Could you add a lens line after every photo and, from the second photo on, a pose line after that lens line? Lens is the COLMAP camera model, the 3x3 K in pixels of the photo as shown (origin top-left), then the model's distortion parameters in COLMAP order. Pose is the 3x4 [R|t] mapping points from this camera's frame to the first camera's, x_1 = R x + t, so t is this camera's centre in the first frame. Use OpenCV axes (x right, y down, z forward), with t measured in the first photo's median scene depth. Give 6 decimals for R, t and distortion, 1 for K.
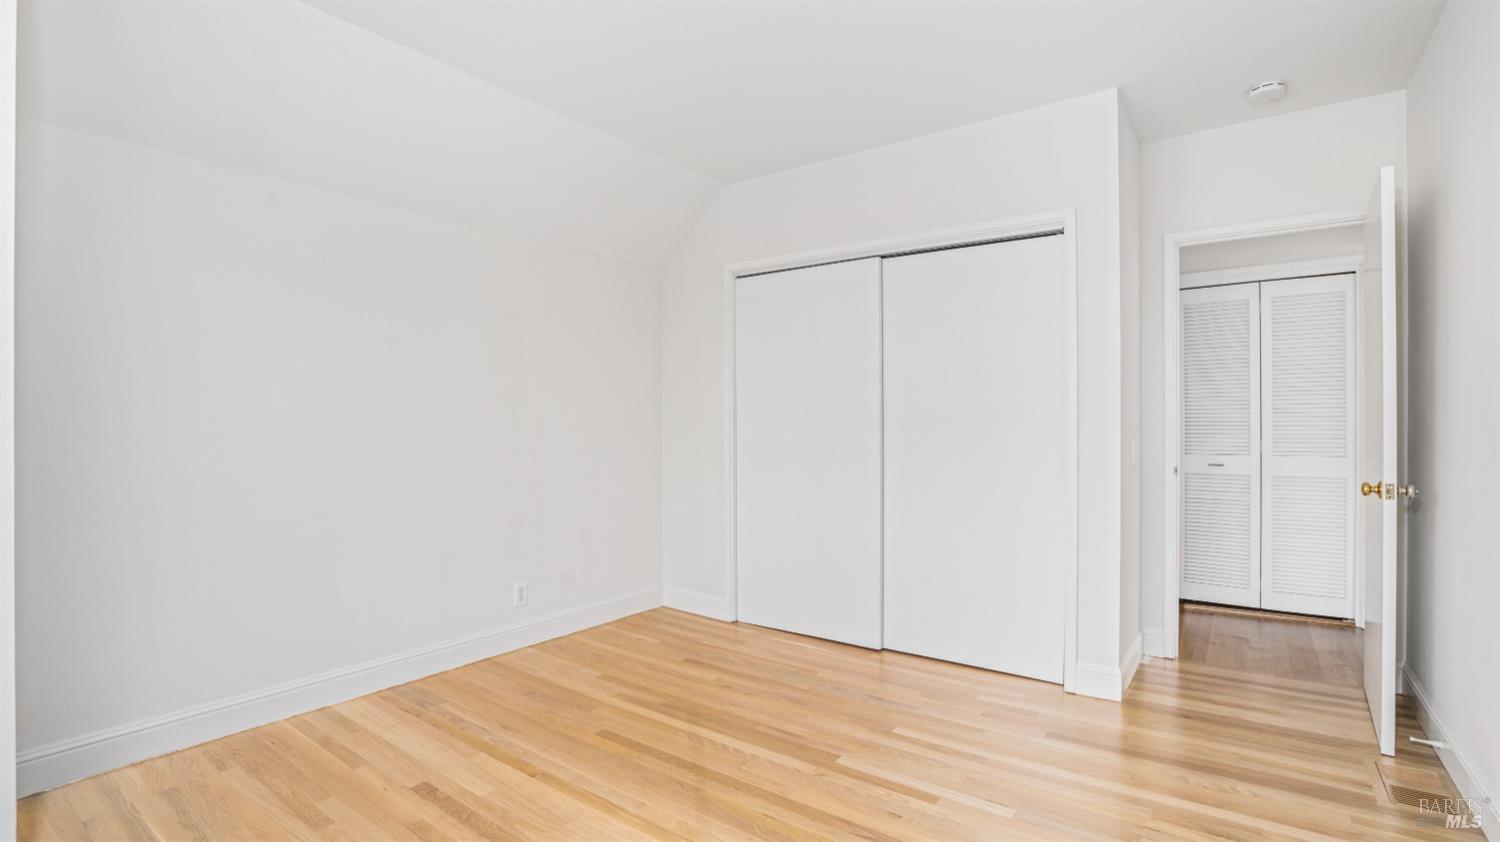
lens RADIAL K [[695.3, 0, 749.0], [0, 695.3, 422.0], [0, 0, 1]] dist [-0.045343, 0.010210]
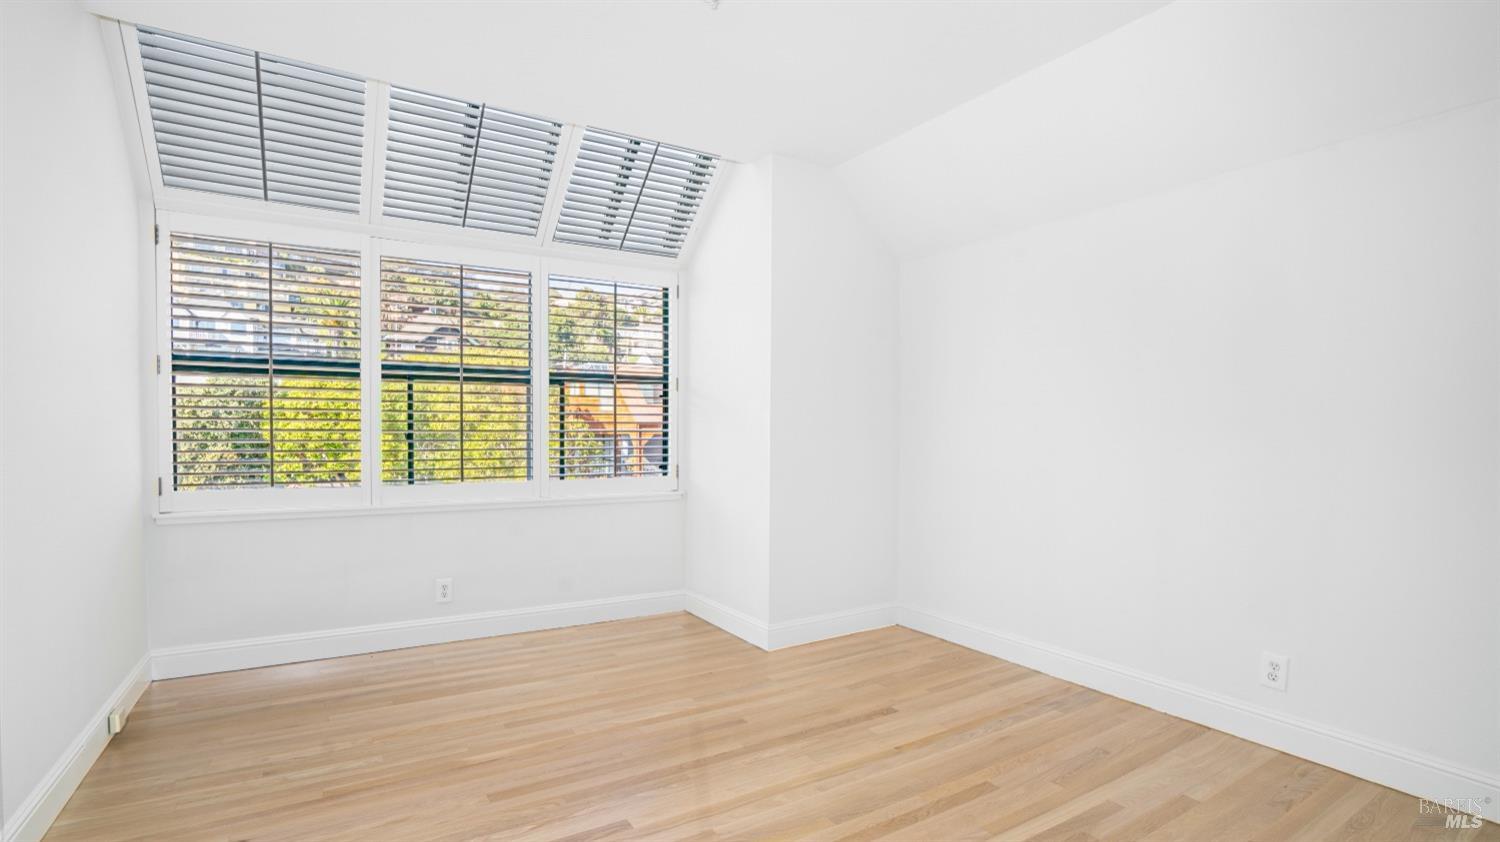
lens RADIAL K [[695.3, 0, 749.0], [0, 695.3, 425.9], [0, 0, 1]] dist [-0.045343, 0.010210]
pose [[-0.363258, -0.002099, -0.931686, 0.664765], [-0.001465, 0.999998, -0.001681, -0.001105], [0.931687, 0.000754, -0.363260, 0.971892]]
